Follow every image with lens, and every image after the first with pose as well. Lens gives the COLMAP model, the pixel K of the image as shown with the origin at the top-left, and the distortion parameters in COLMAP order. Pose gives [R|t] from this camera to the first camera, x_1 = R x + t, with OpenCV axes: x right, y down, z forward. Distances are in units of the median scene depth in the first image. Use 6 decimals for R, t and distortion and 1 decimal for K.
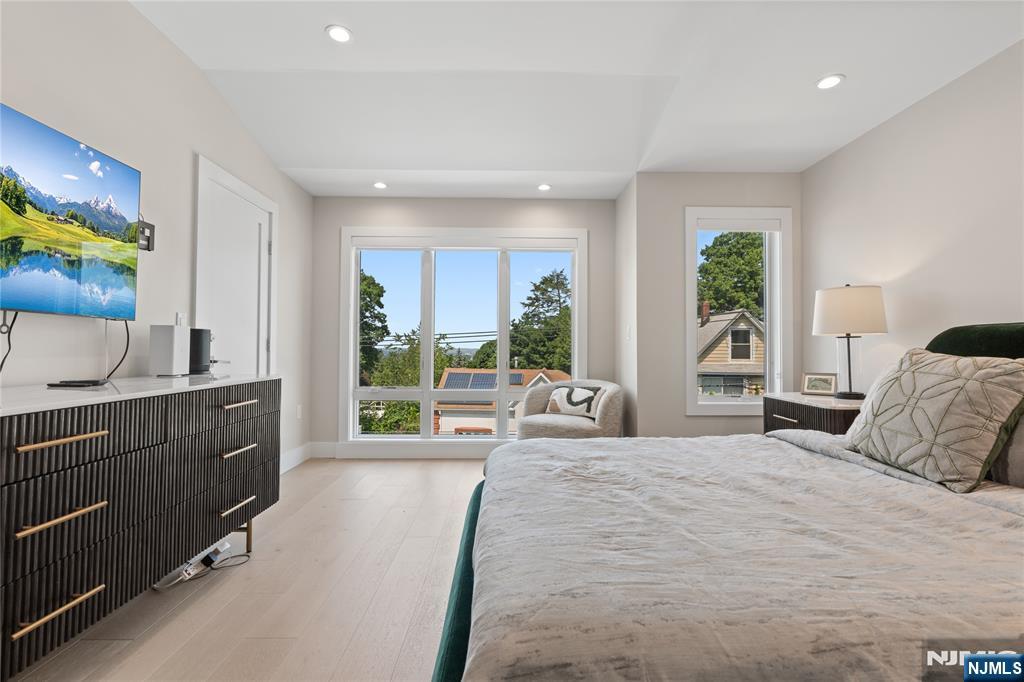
lens RADIAL K [[464.6, 0, 516.0], [0, 464.6, 329.8], [0, 0, 1]] dist [-0.000995, 0.000218]
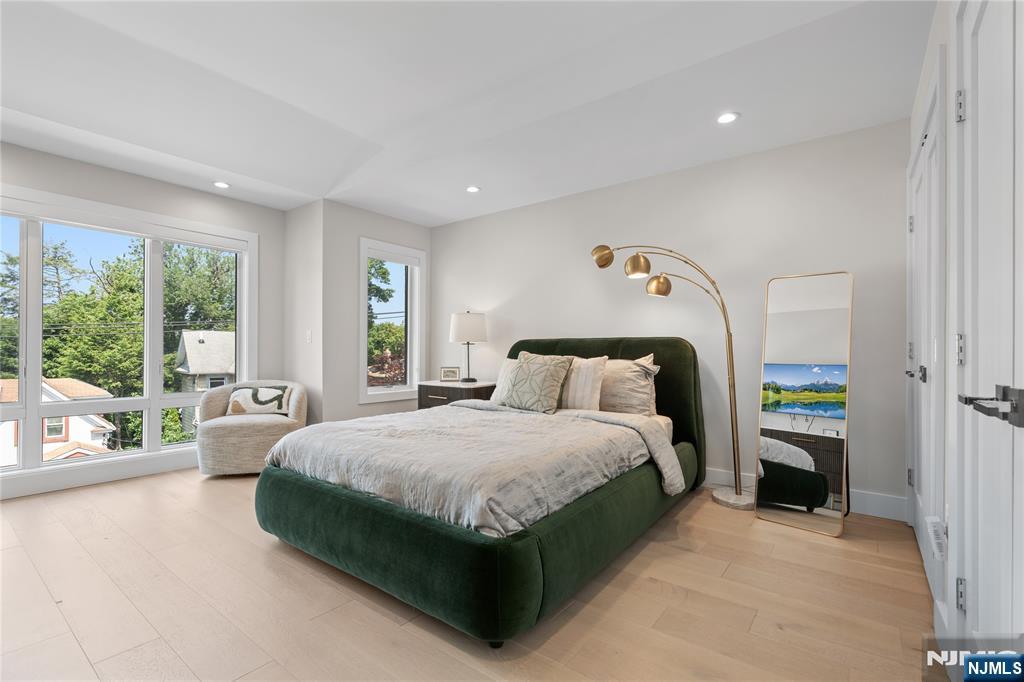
lens RADIAL K [[465.4, 0, 512.0], [0, 465.4, 341.0], [0, 0, 1]] dist [-0.008917, 0.001203]
pose [[0.624082, 0.016701, 0.781180, -0.426274], [-0.034015, 0.999404, 0.005809, -0.008615], [-0.780618, -0.030197, 0.624279, -0.121116]]
